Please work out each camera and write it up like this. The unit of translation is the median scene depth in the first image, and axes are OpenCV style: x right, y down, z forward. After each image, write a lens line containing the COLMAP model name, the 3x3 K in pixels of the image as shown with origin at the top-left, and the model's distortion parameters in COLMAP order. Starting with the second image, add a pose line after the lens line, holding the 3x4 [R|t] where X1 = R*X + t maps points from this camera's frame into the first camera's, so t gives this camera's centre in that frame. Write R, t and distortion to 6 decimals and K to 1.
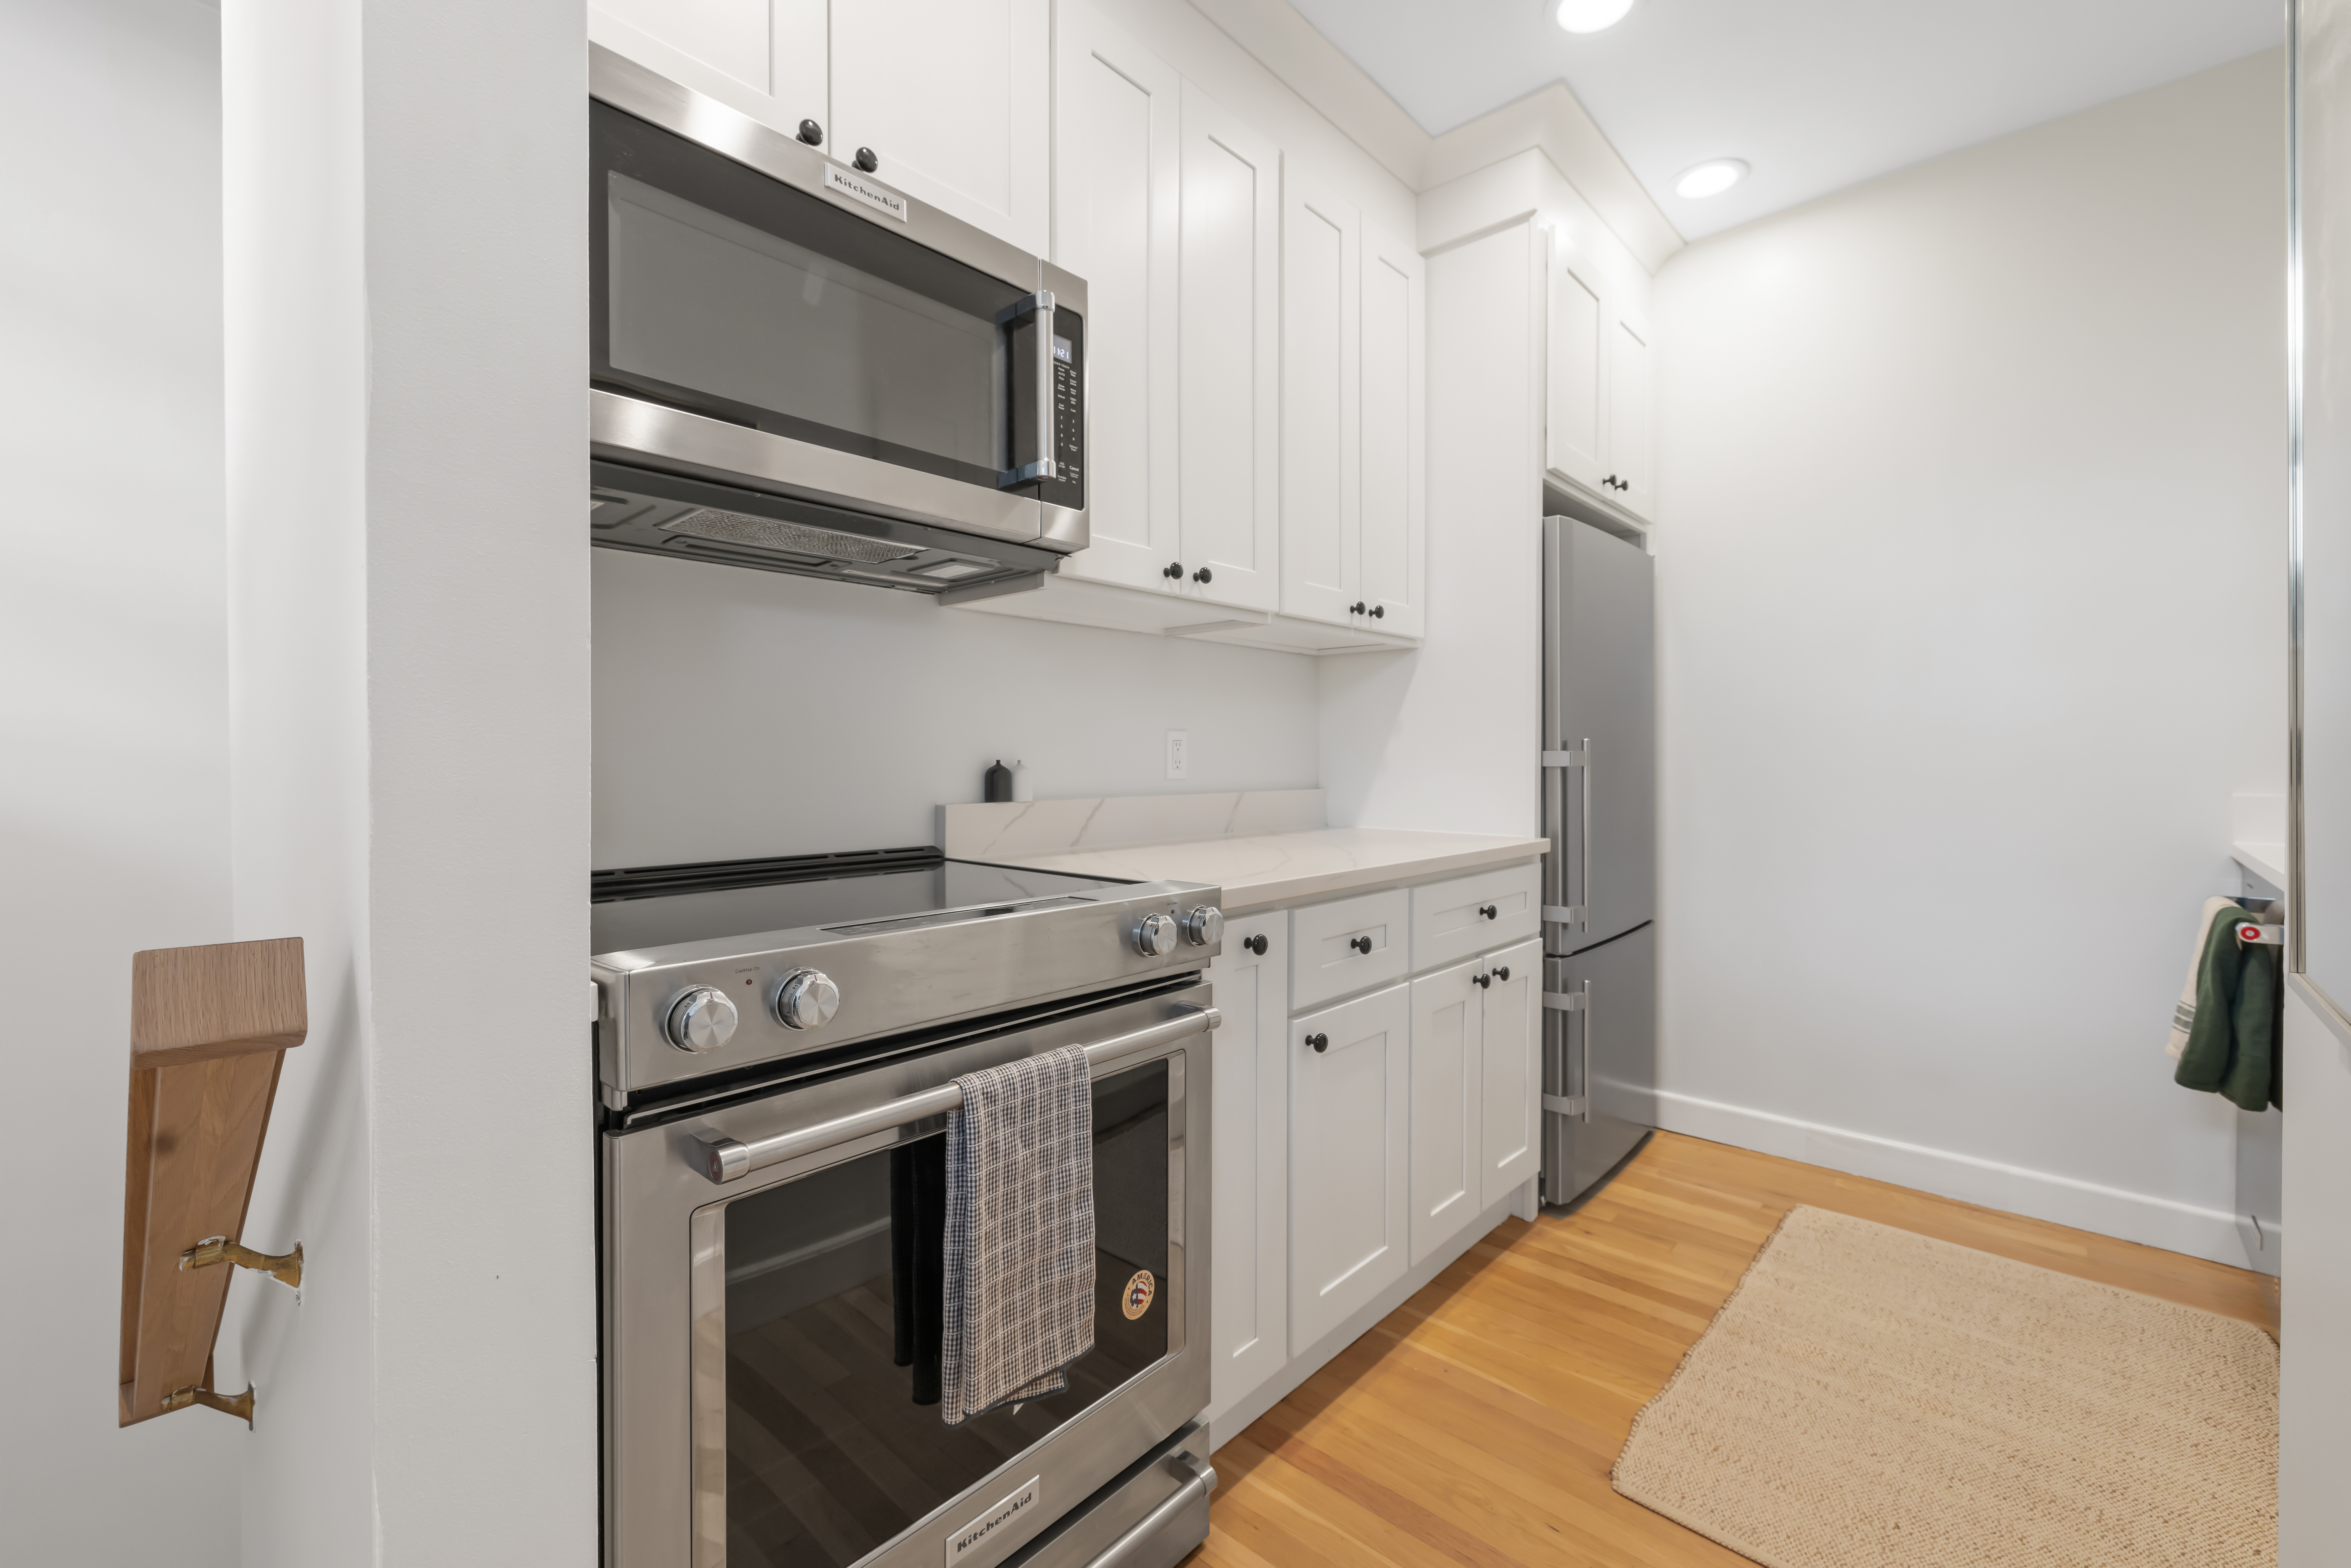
lens RADIAL K [[988.1, 0, 1175.1], [0, 988.1, 766.7], [0, 0, 1]] dist [-0.001145, -0.000145]
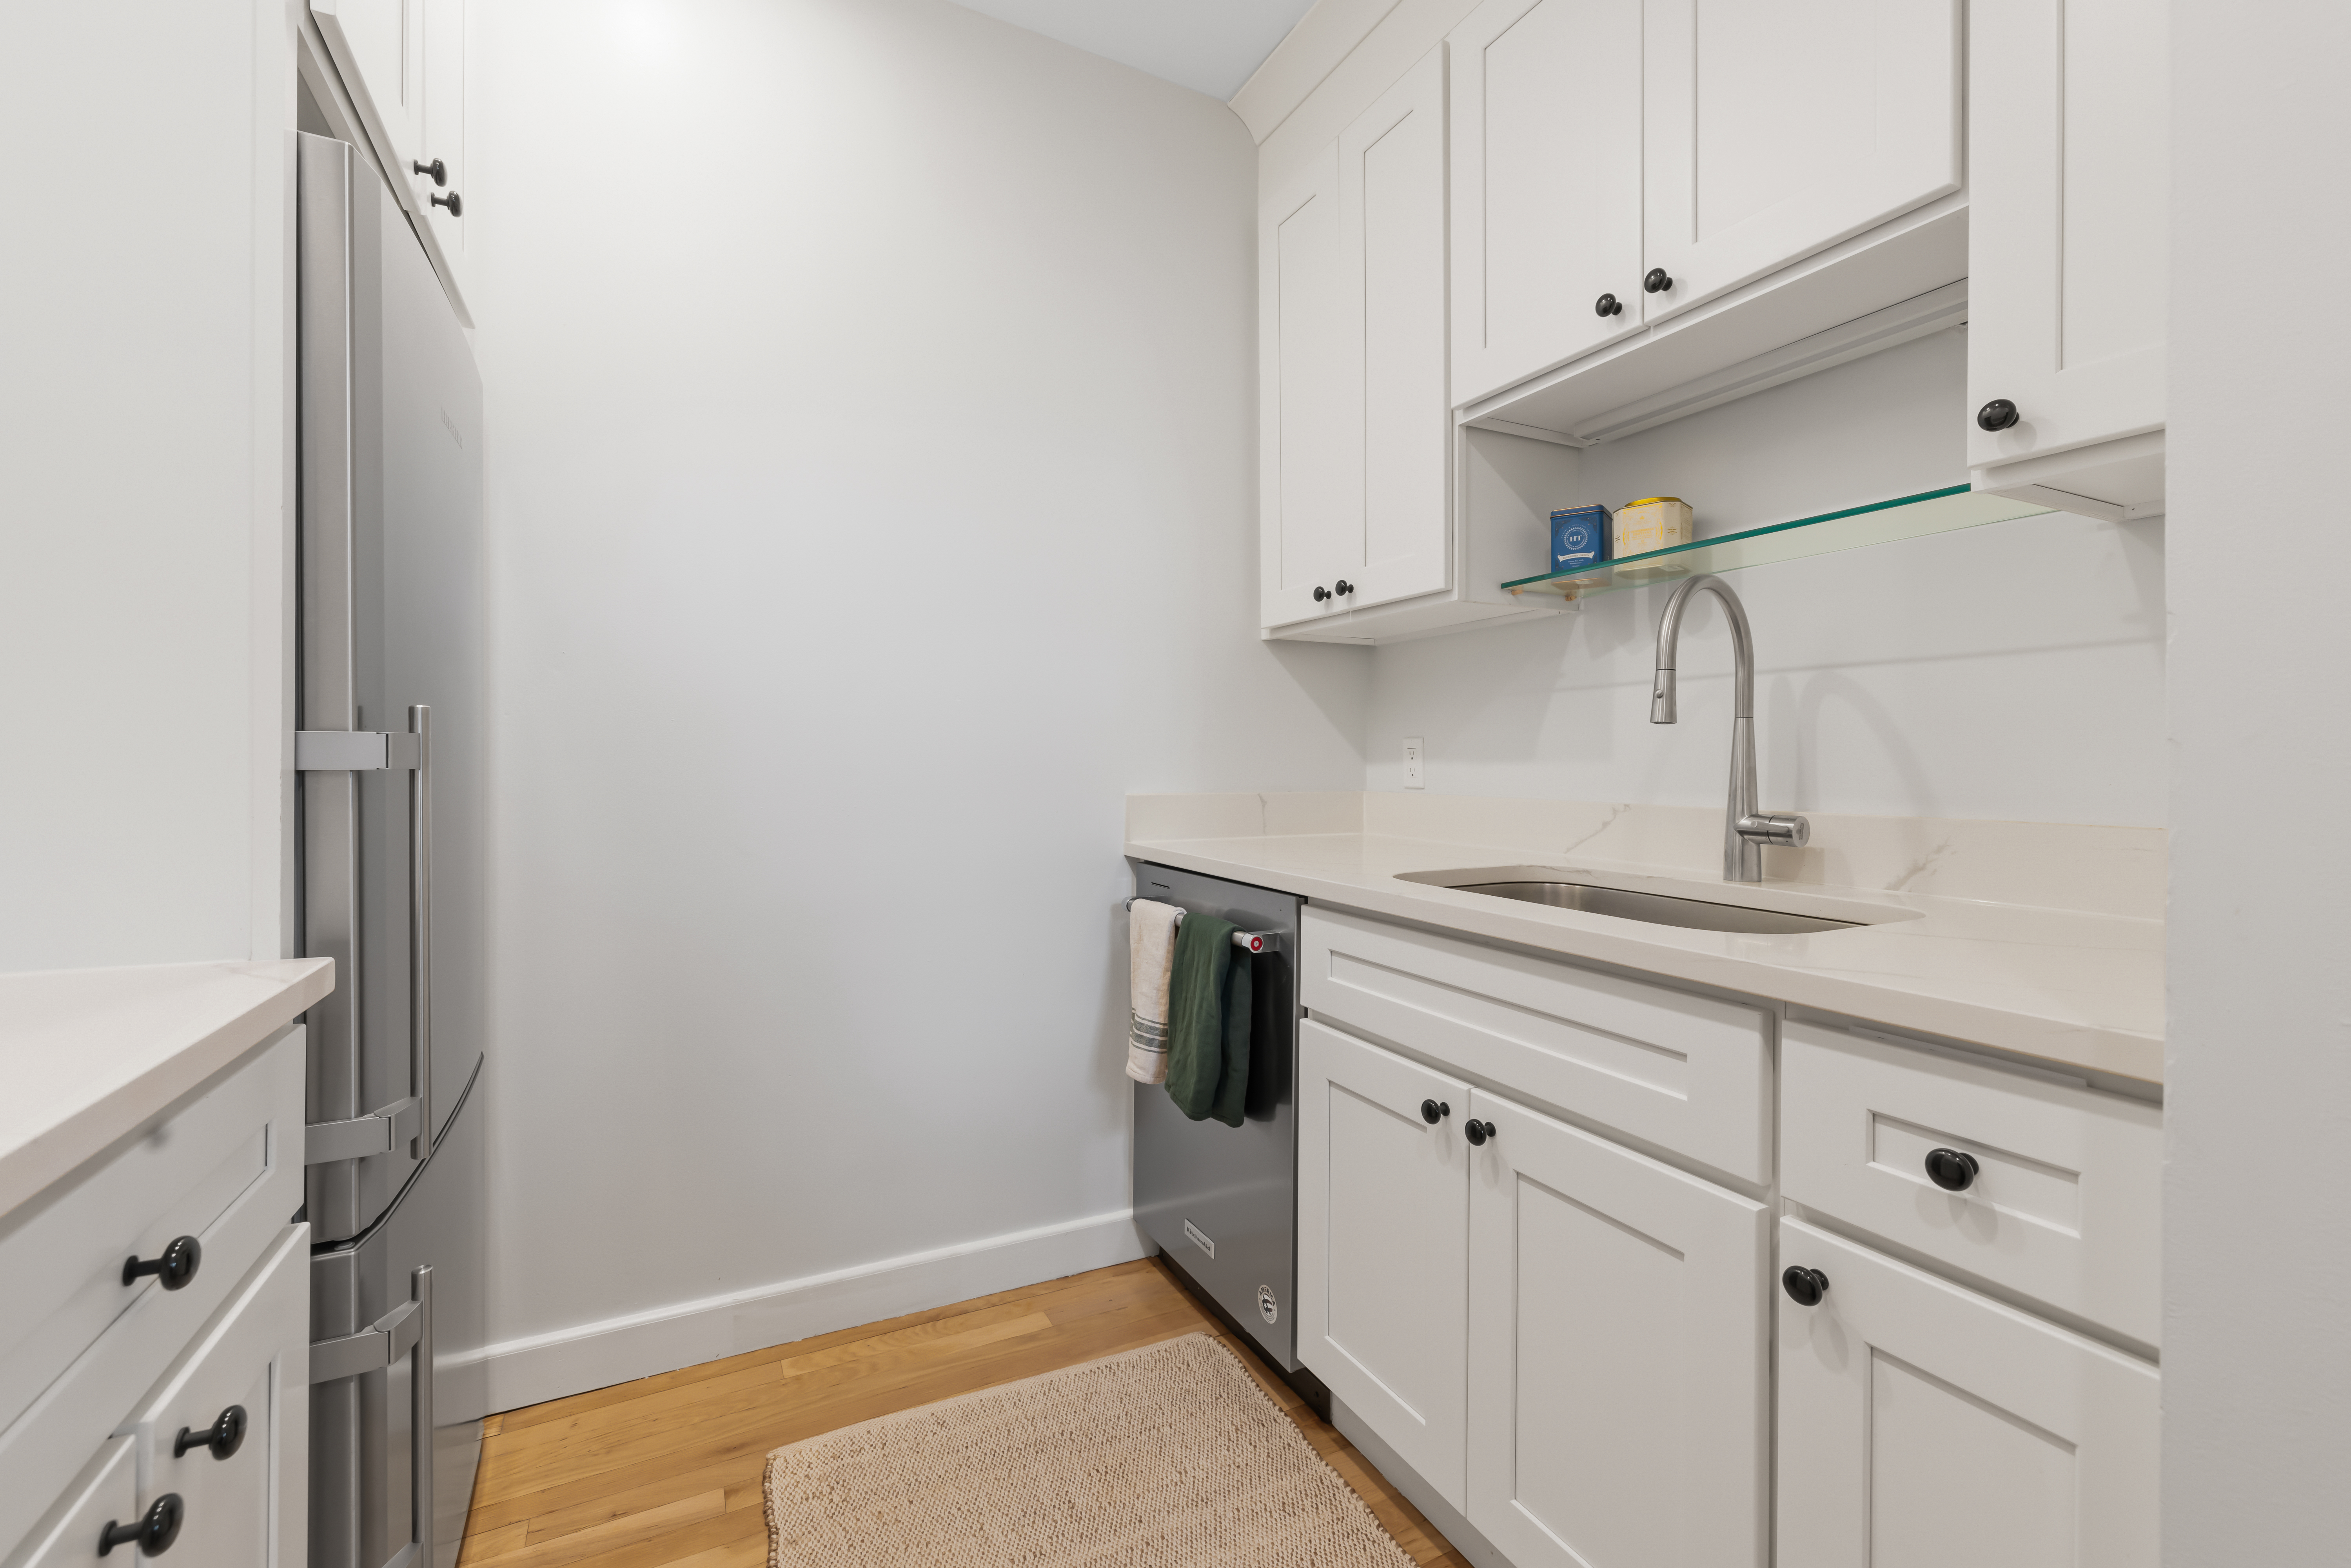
lens RADIAL K [[988.1, 0, 1175.1], [0, 988.1, 766.7], [0, 0, 1]] dist [-0.001145, -0.000145]
pose [[0.352498, -0.002977, 0.935808, 0.136968], [0.001465, 0.999995, 0.002629, -0.002324], [-0.935812, 0.000444, 0.352500, 0.567825]]
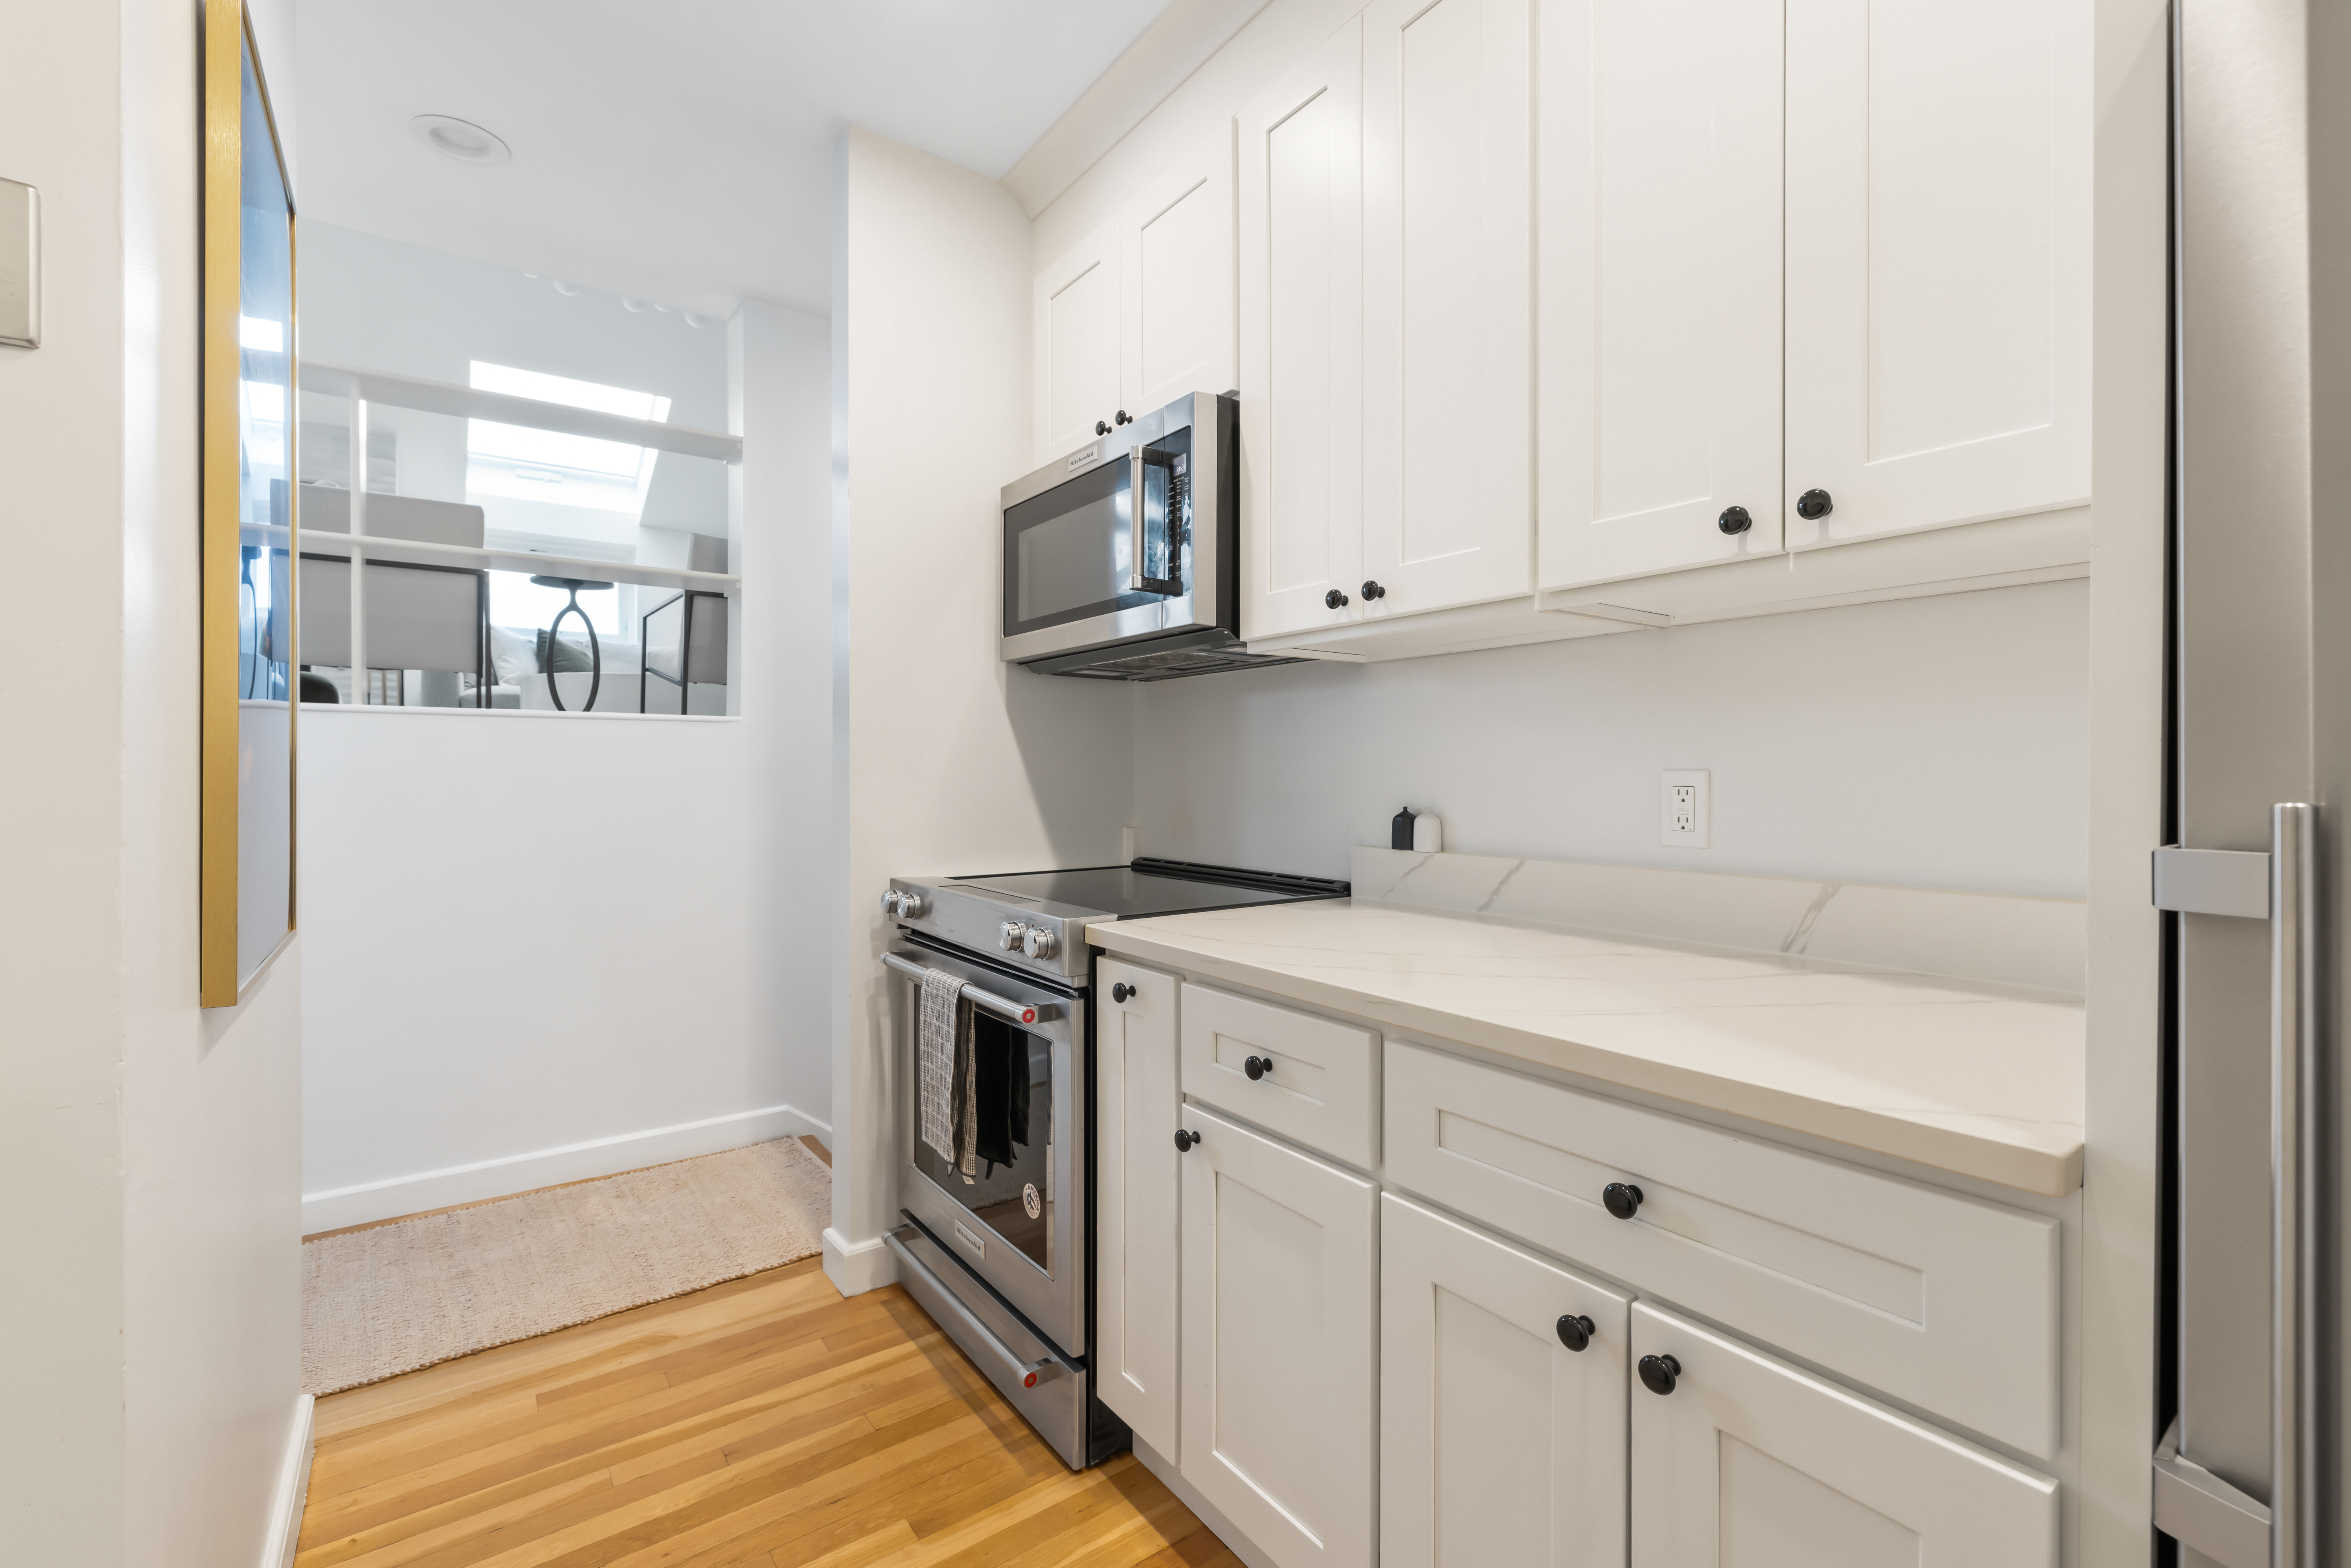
lens RADIAL K [[1011.7, 0, 1174.9], [0, 1011.7, 772.0], [0, 0, 1]] dist [-0.001787, -0.000303]
pose [[-0.204294, 0.002695, -0.978906, 0.706654], [-0.005814, 0.999975, 0.003967, -0.035960], [0.978892, 0.006502, -0.204274, 0.808554]]
